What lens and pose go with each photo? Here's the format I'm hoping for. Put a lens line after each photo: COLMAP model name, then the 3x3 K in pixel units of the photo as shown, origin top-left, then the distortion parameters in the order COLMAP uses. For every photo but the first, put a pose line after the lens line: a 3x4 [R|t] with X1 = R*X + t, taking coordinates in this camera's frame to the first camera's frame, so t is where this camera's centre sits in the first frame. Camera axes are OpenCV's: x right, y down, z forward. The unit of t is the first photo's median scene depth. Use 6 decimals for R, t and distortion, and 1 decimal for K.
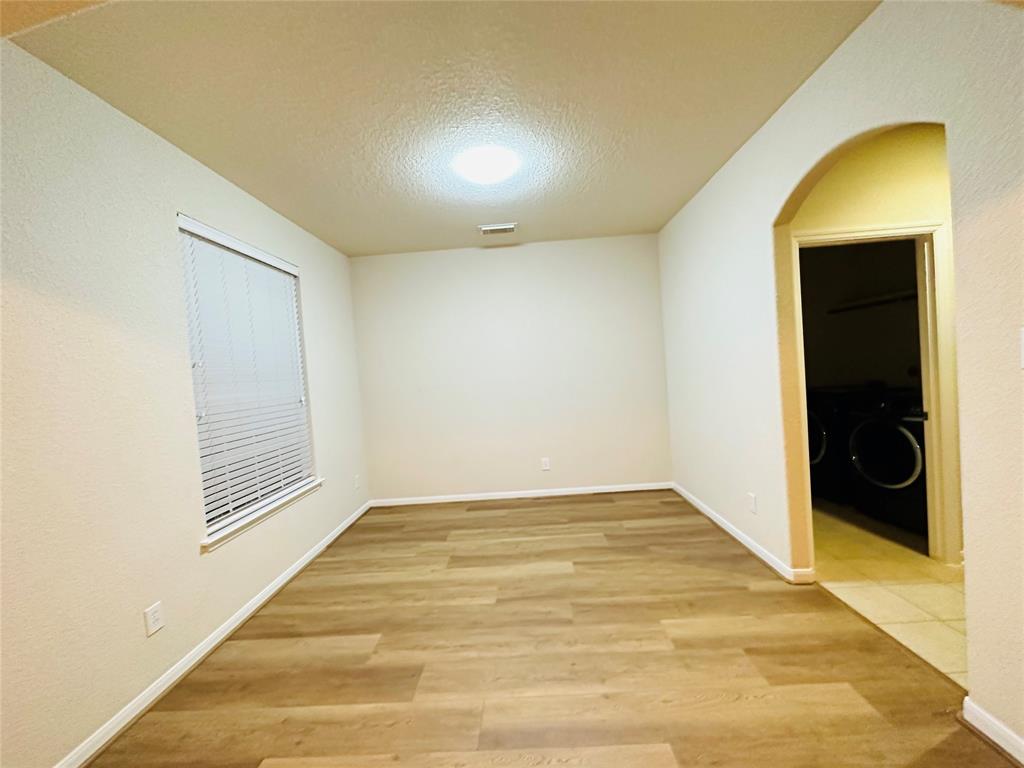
lens RADIAL K [[406.9, 0, 511.0], [0, 406.9, 384.3], [0, 0, 1]] dist [0.000304, -0.000009]
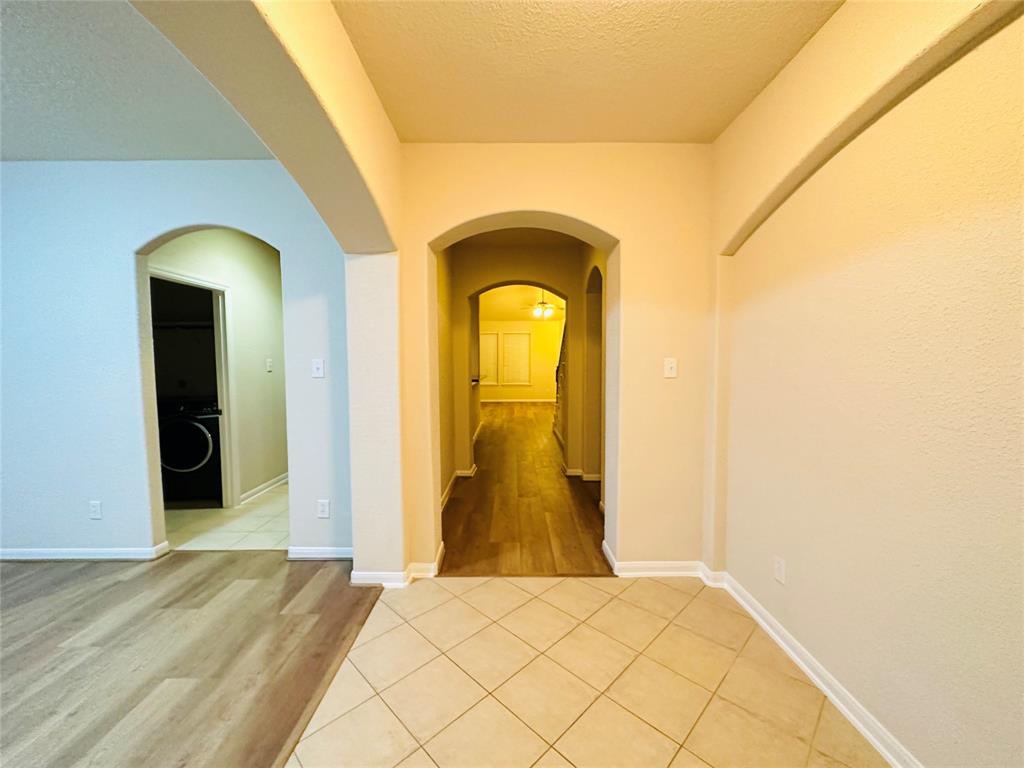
lens RADIAL K [[406.9, 0, 511.0], [0, 406.9, 384.3], [0, 0, 1]] dist [0.000304, -0.000009]
pose [[-0.028948, 0.011004, 0.999520, -0.511054], [0.037661, 0.999241, -0.009910, 0.032209], [-0.998871, 0.037356, -0.029340, -0.014865]]
